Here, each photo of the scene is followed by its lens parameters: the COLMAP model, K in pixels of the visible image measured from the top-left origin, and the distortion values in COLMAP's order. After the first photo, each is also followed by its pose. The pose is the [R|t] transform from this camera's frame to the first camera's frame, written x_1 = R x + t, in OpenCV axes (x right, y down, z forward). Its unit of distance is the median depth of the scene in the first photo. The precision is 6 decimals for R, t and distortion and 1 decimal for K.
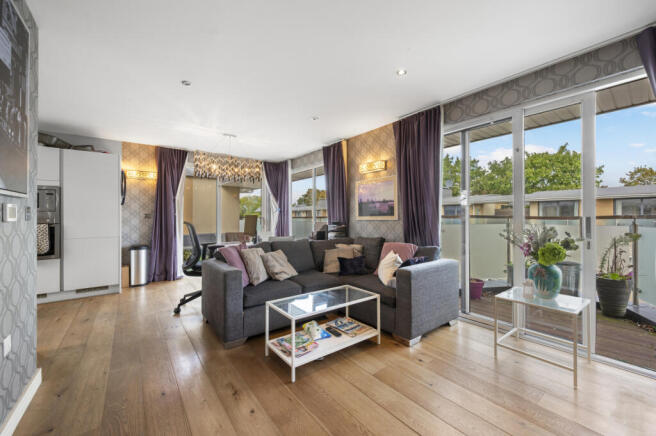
lens RADIAL K [[261.3, 0, 328.0], [0, 261.3, 218.0], [0, 0, 1]] dist [0.014279, 0.000075]
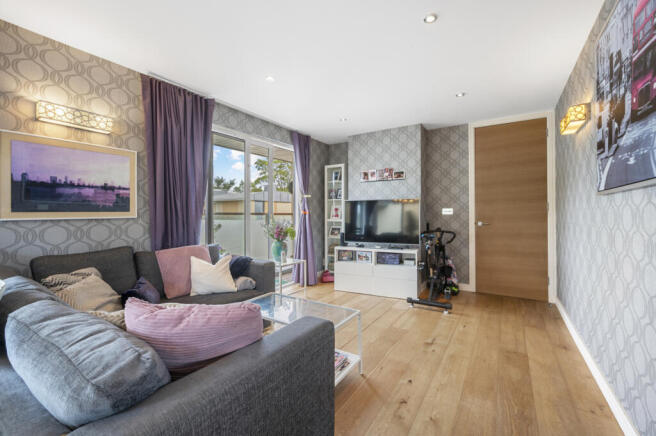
lens RADIAL K [[274.1, 0, 337.7], [0, 274.1, 212.8], [0, 0, 1]] dist [-0.002620, -0.000359]
pose [[-0.338517, 0.003659, 0.940953, -0.562655], [0.001941, 0.999993, -0.003190, -0.002015], [-0.940958, 0.000746, -0.338522, 0.733696]]
